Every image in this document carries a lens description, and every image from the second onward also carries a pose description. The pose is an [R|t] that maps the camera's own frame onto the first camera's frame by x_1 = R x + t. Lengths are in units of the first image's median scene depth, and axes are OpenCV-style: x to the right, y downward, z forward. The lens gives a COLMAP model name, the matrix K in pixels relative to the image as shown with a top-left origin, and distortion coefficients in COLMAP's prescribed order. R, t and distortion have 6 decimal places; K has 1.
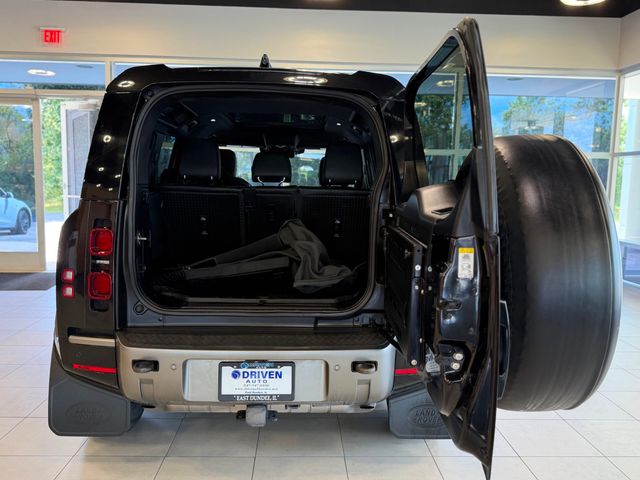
lens RADIAL K [[553.3, 0, 320.0], [0, 553.3, 240.0], [0, 0, 1]] dist [0.002336, 0.000570]
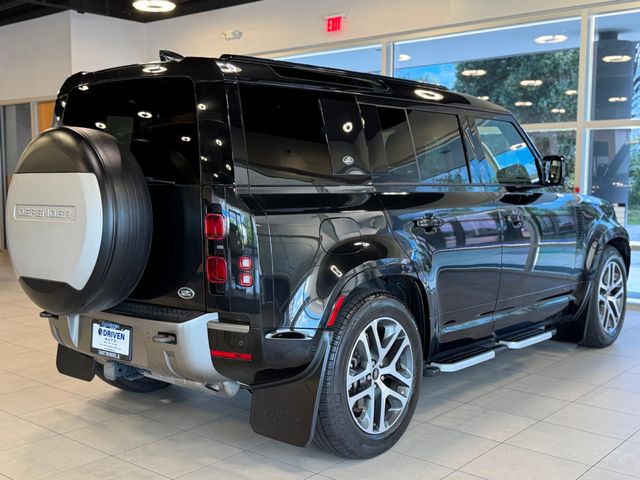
lens RADIAL K [[748.3, 0, 320.0], [0, 748.3, 240.0], [0, 0, 1]] dist [0.176826, -0.445775]
pose [[0.742033, 0.037368, -0.669322, 1.243467], [-0.055809, 0.998423, -0.006130, 0.034546], [0.668037, 0.041903, 0.742948, 0.115625]]
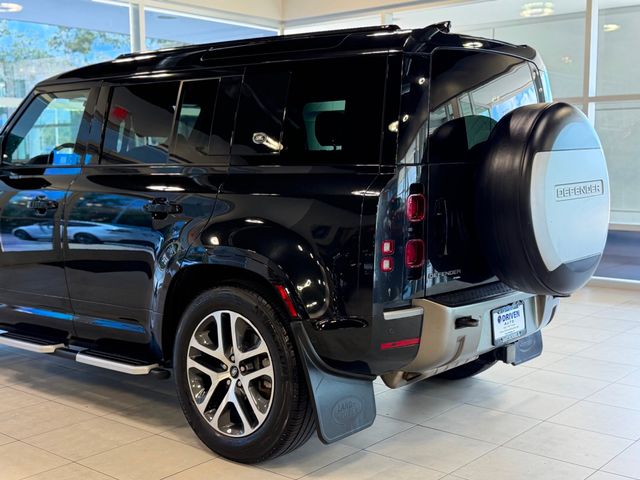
lens RADIAL K [[807.5, 0, 320.0], [0, 807.5, 240.0], [0, 0, 1]] dist [0.140725, -0.401471]
pose [[0.676942, -0.104455, 0.728587, -1.527964], [0.098826, 0.993814, 0.050659, -0.027214], [-0.729372, 0.037710, 0.683077, 0.160096]]
